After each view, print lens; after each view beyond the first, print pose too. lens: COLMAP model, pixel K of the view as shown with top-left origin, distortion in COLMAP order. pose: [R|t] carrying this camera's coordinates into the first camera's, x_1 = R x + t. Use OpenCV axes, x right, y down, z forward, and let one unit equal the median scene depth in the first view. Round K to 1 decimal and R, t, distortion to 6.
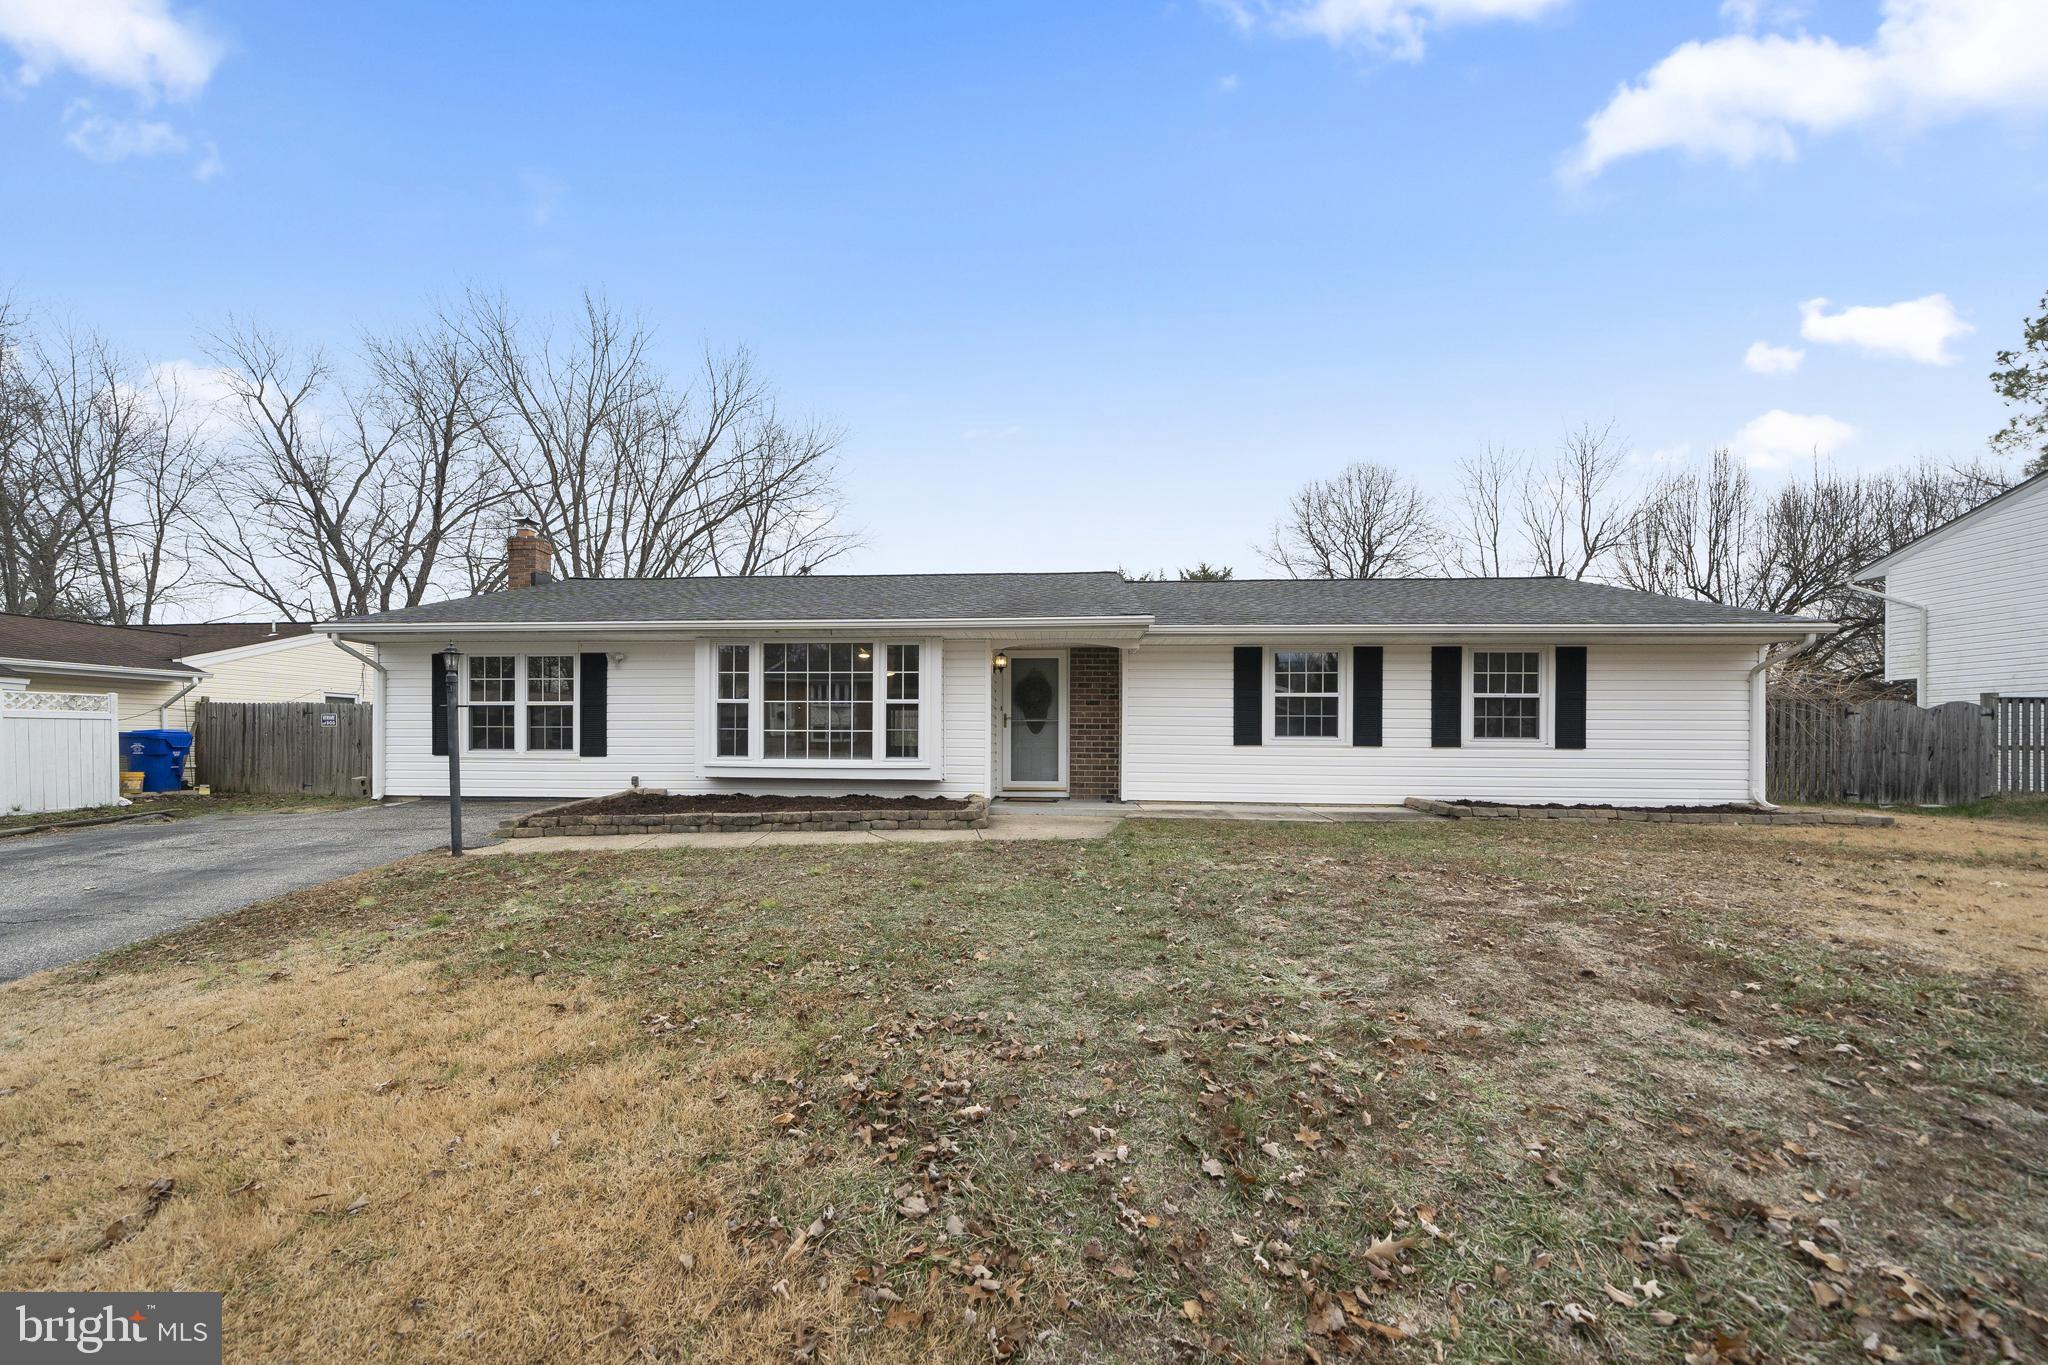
lens RADIAL K [[727.2, 0, 1010.6], [0, 727.2, 736.7], [0, 0, 1]] dist [-0.005351, -0.000228]
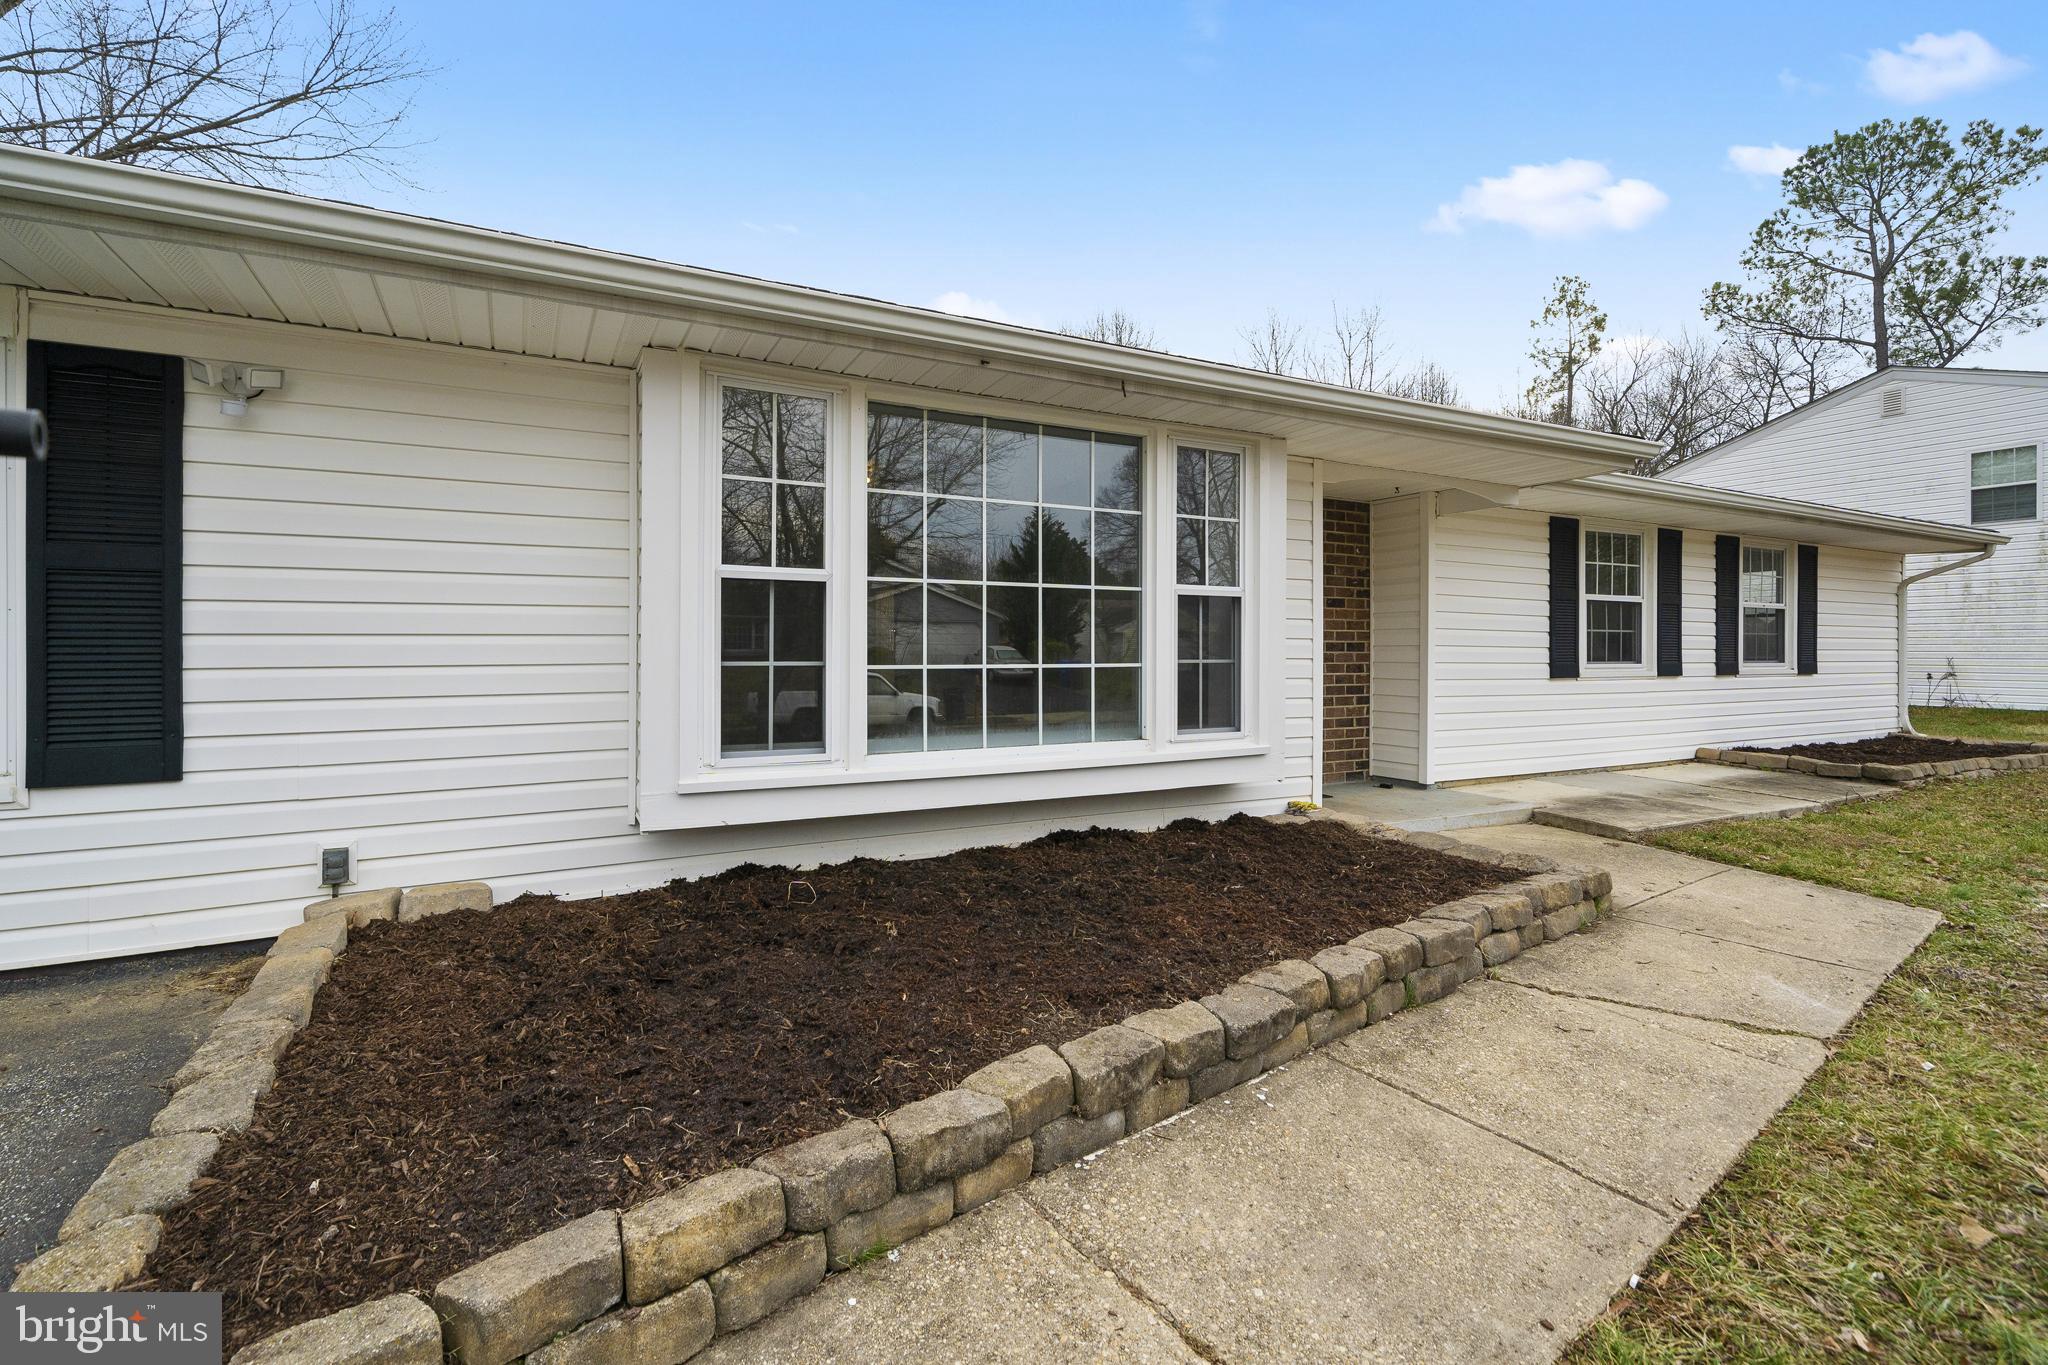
lens RADIAL K [[888.5, 0, 1001.4], [0, 888.5, 654.5], [0, 0, 1]] dist [-0.000137, 0.000219]
pose [[0.860539, -0.007790, 0.509326, -0.472833], [0.000195, 0.999888, 0.014963, -0.019688], [-0.509385, -0.012777, 0.860444, 0.604445]]
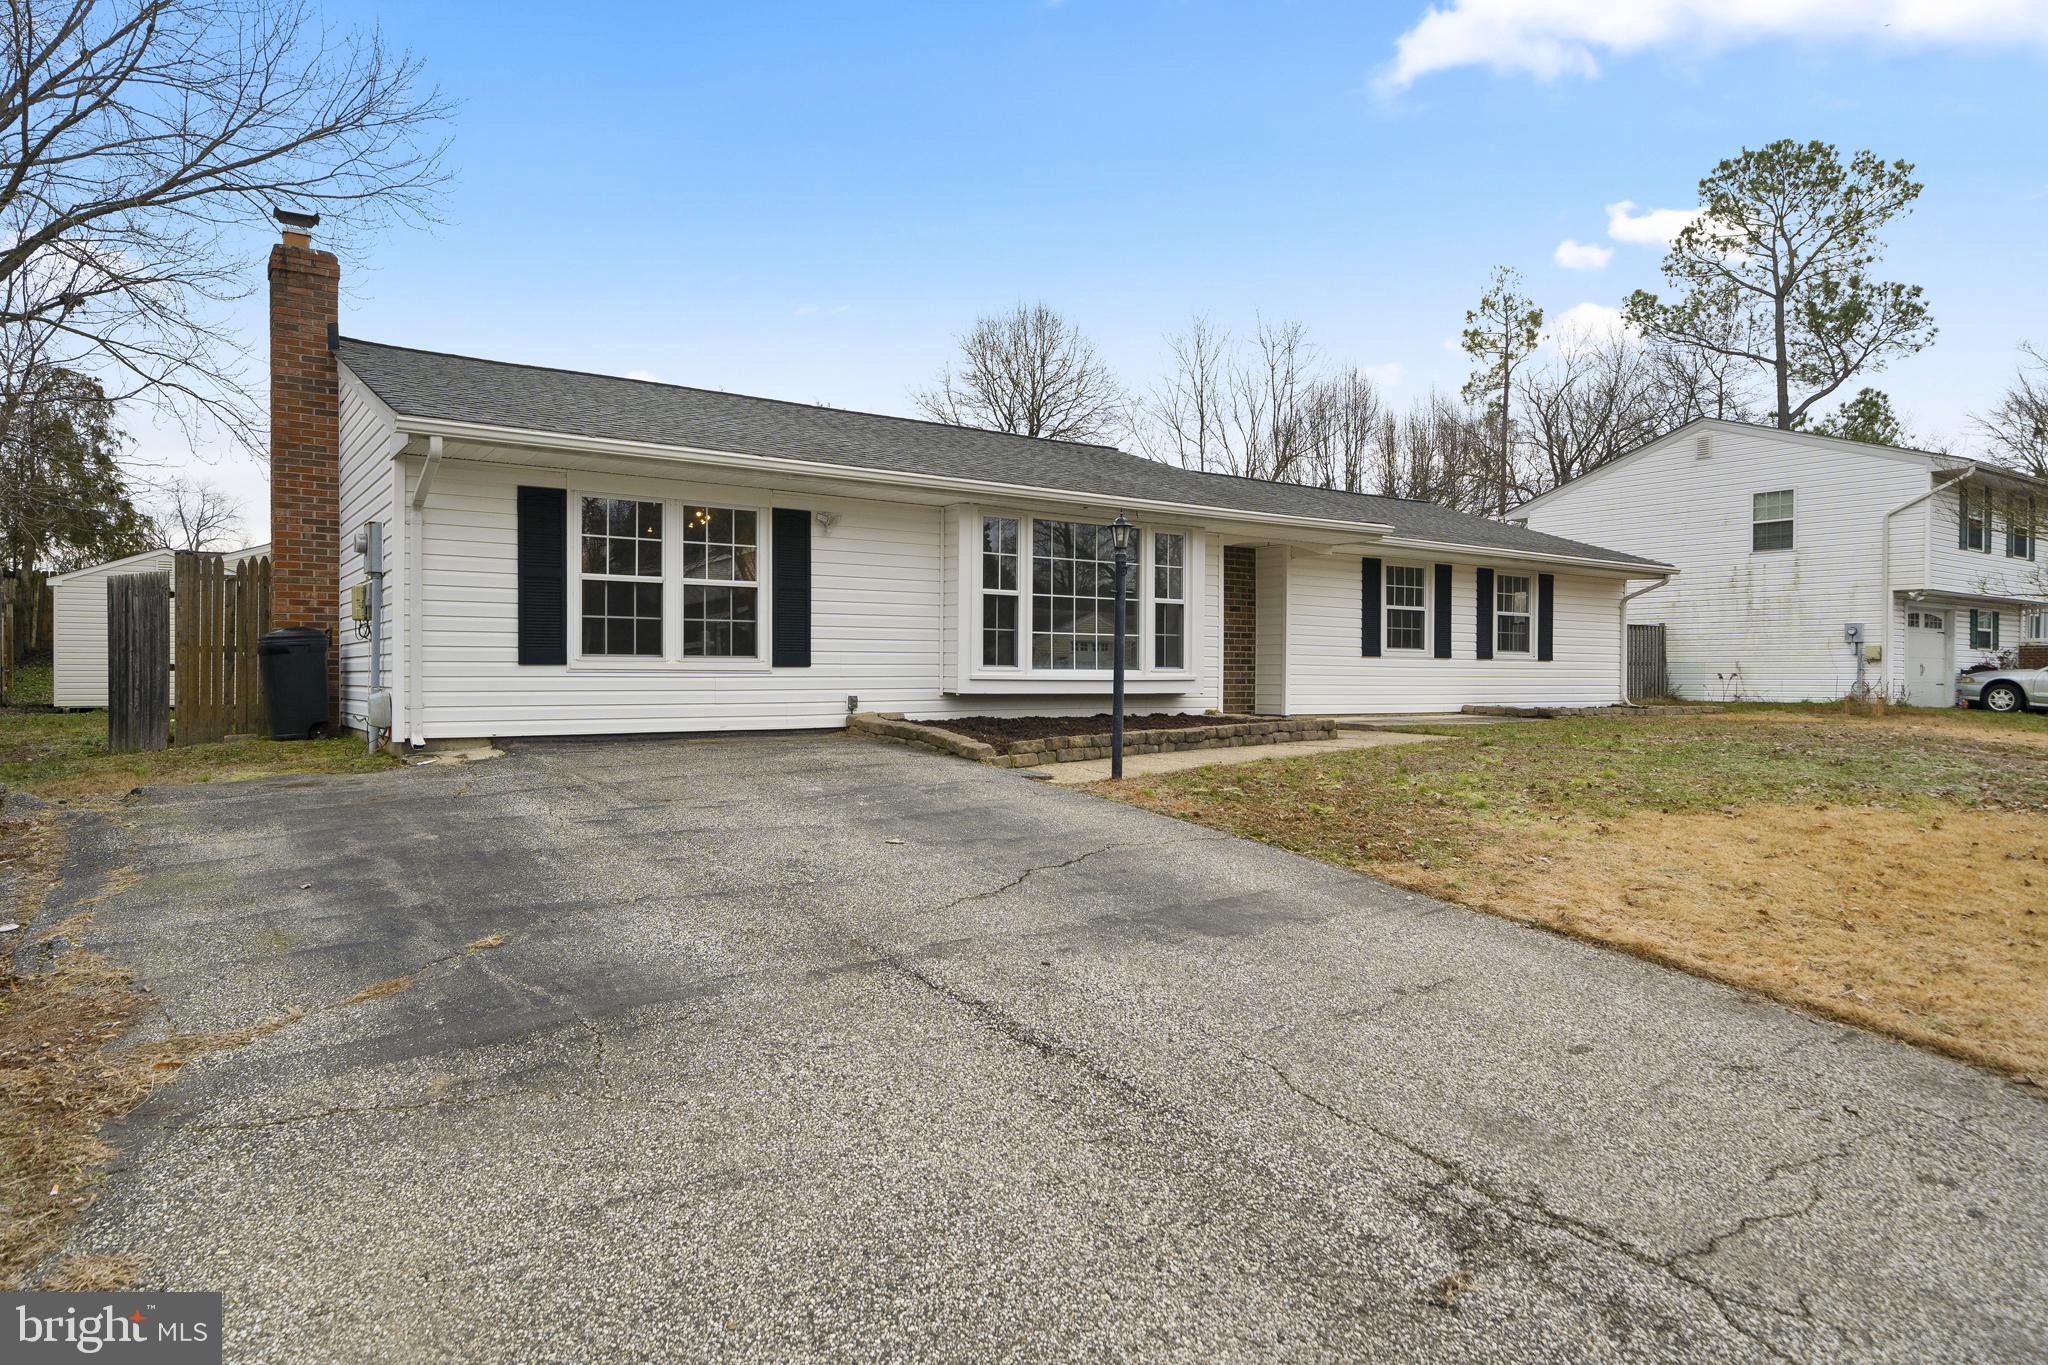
lens RADIAL K [[1185.5, 0, 1023.4], [0, 1185.5, 676.3], [0, 0, 1]] dist [0.024697, -0.000343]
pose [[0.774388, -0.004128, 0.632698, -1.096040], [-0.003456, 0.999936, 0.010754, 0.023345], [-0.632702, -0.010514, 0.774324, 0.036209]]
